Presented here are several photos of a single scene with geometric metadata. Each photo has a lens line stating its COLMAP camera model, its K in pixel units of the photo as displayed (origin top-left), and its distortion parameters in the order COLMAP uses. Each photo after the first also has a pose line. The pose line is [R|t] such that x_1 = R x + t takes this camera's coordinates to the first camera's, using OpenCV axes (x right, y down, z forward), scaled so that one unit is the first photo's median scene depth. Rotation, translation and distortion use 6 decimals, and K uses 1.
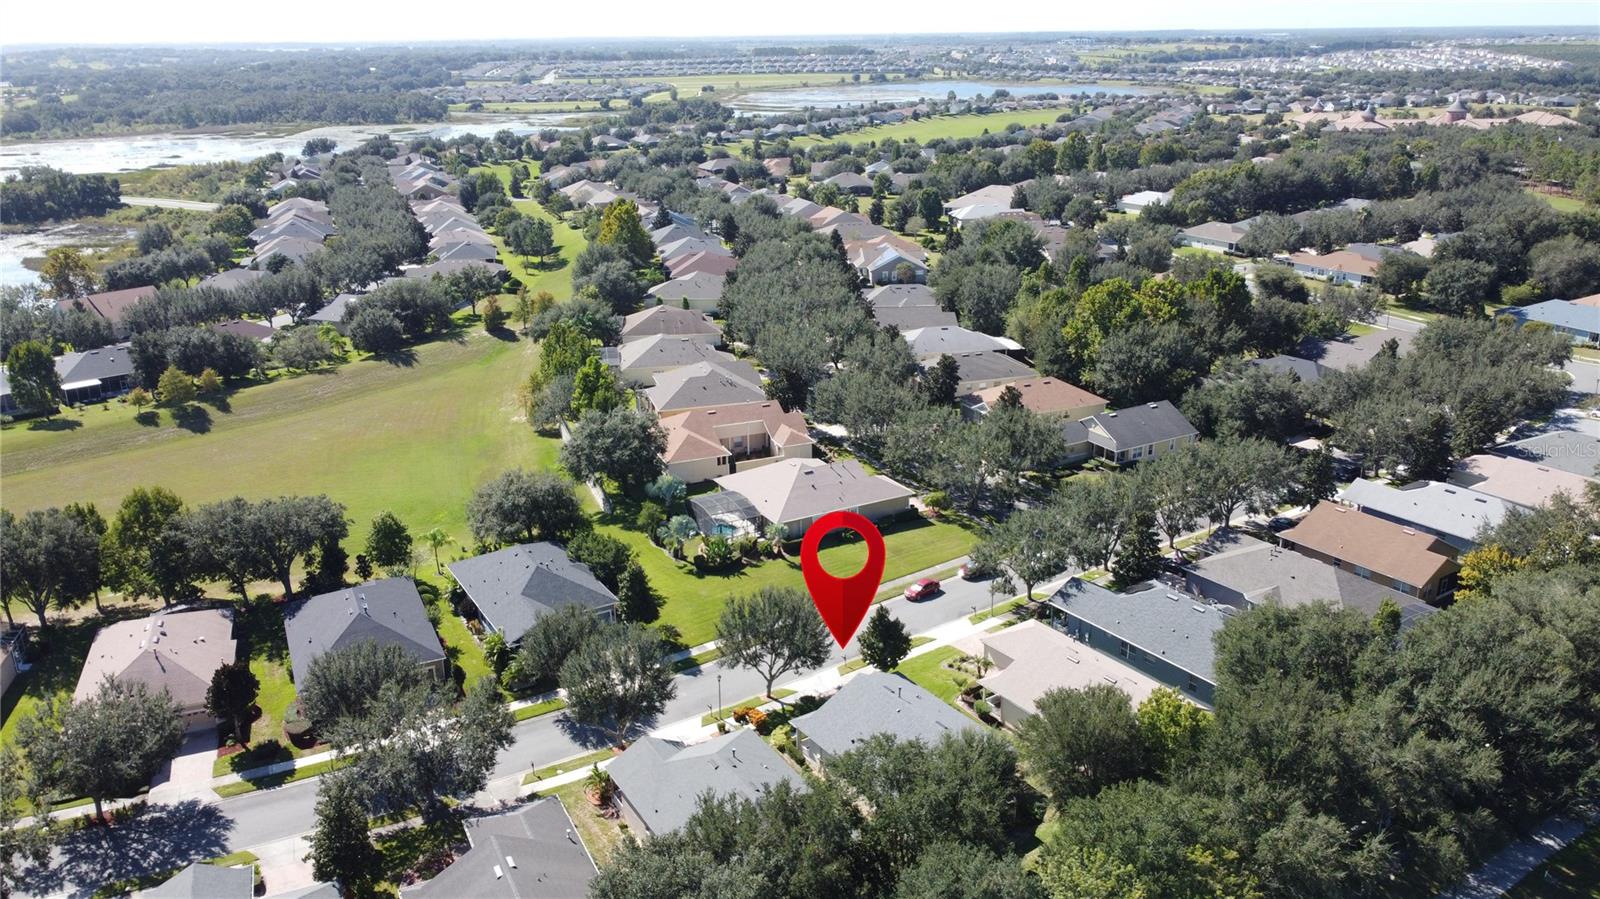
lens RADIAL K [[1215.0, 0, 804.7], [0, 1215.0, 460.1], [0, 0, 1]] dist [-0.000048, -0.006835]
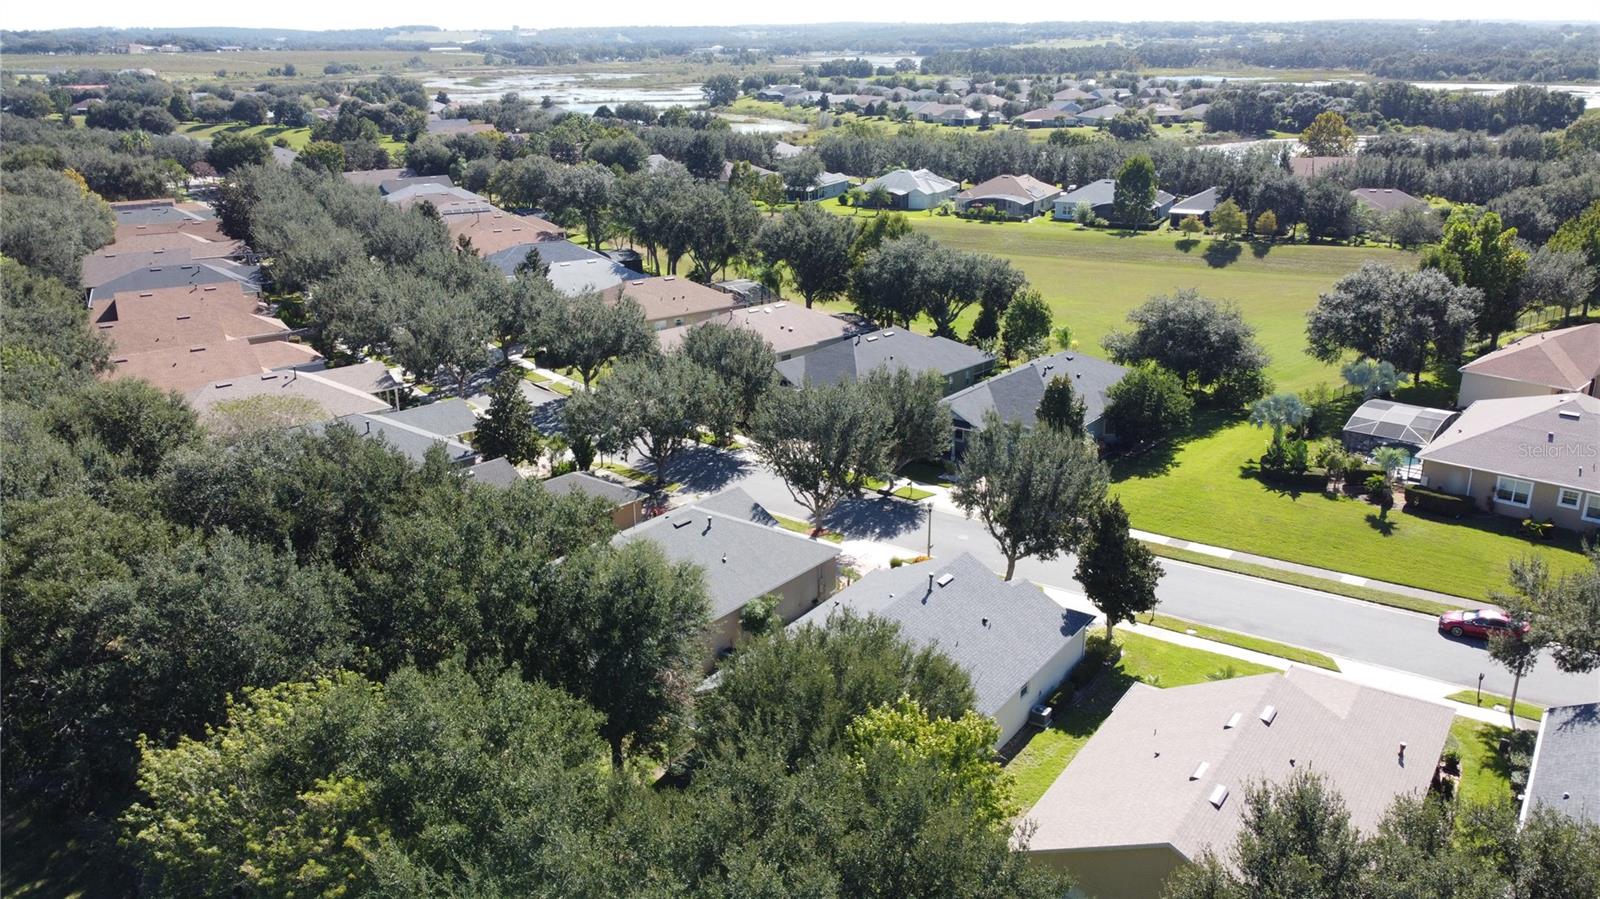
lens RADIAL K [[1215.0, 0, 798.8], [0, 1215.0, 445.5], [0, 0, 1]] dist [-0.000048, -0.006835]
pose [[0.342895, 0.308183, -0.887382, 0.284419], [-0.305324, 0.929926, 0.204977, 0.012159], [0.888369, 0.200653, 0.412963, 0.338195]]
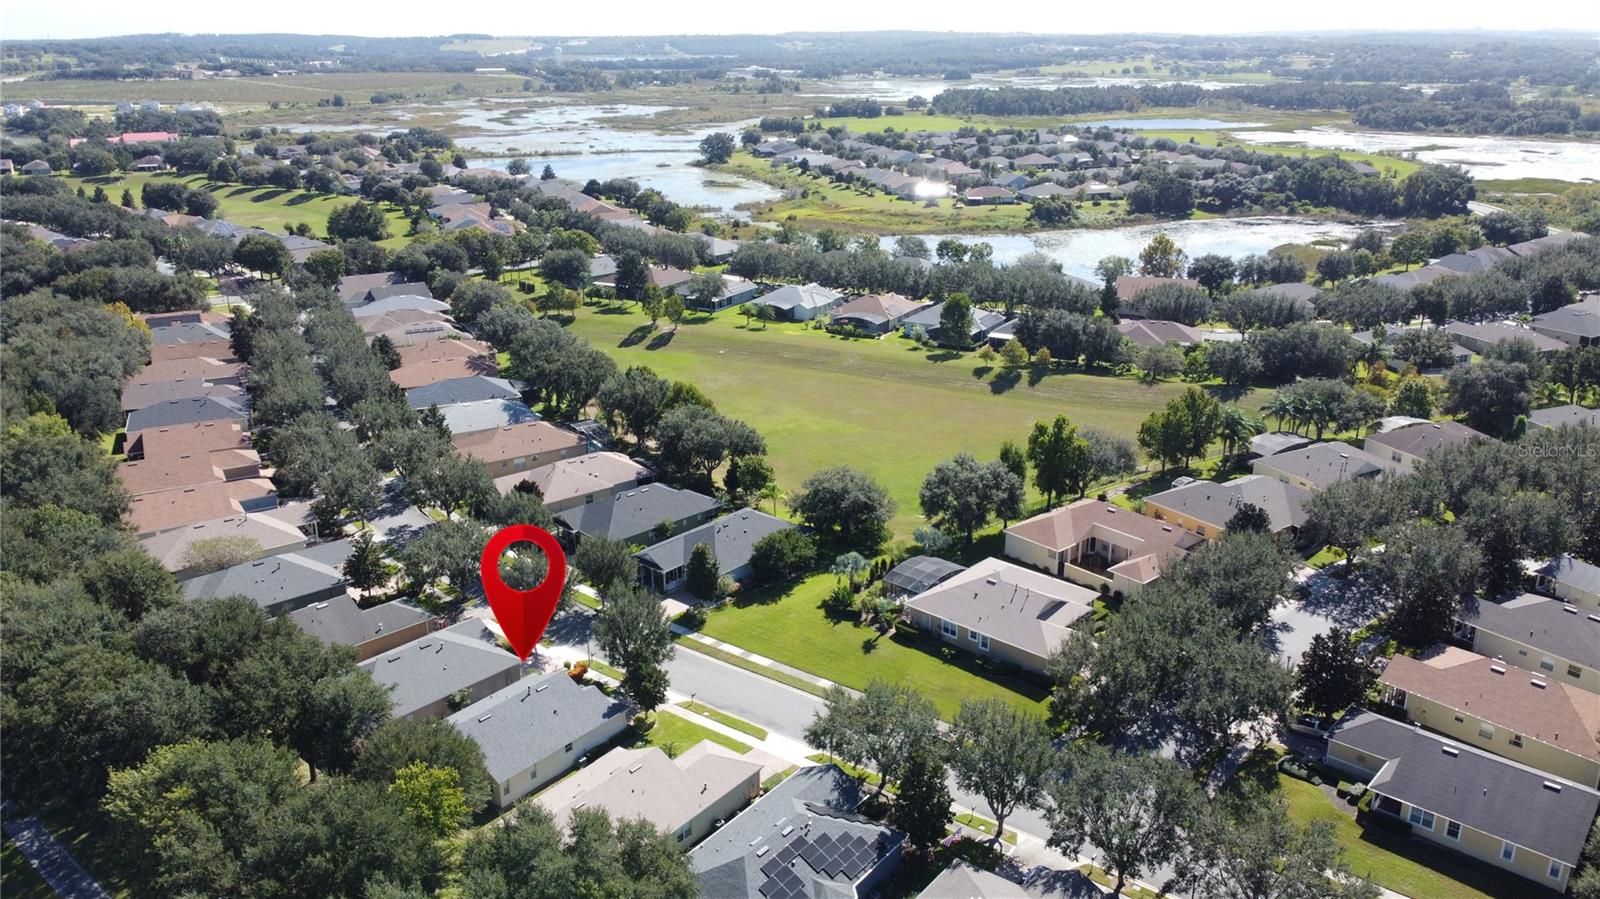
lens RADIAL K [[1215.0, 0, 801.1], [0, 1215.0, 464.1], [0, 0, 1]] dist [-0.000048, -0.006835]
pose [[0.300631, 0.328902, -0.895234, 0.559858], [-0.314769, 0.920278, 0.232399, -0.178702], [0.900301, 0.211926, 0.380193, 0.372512]]
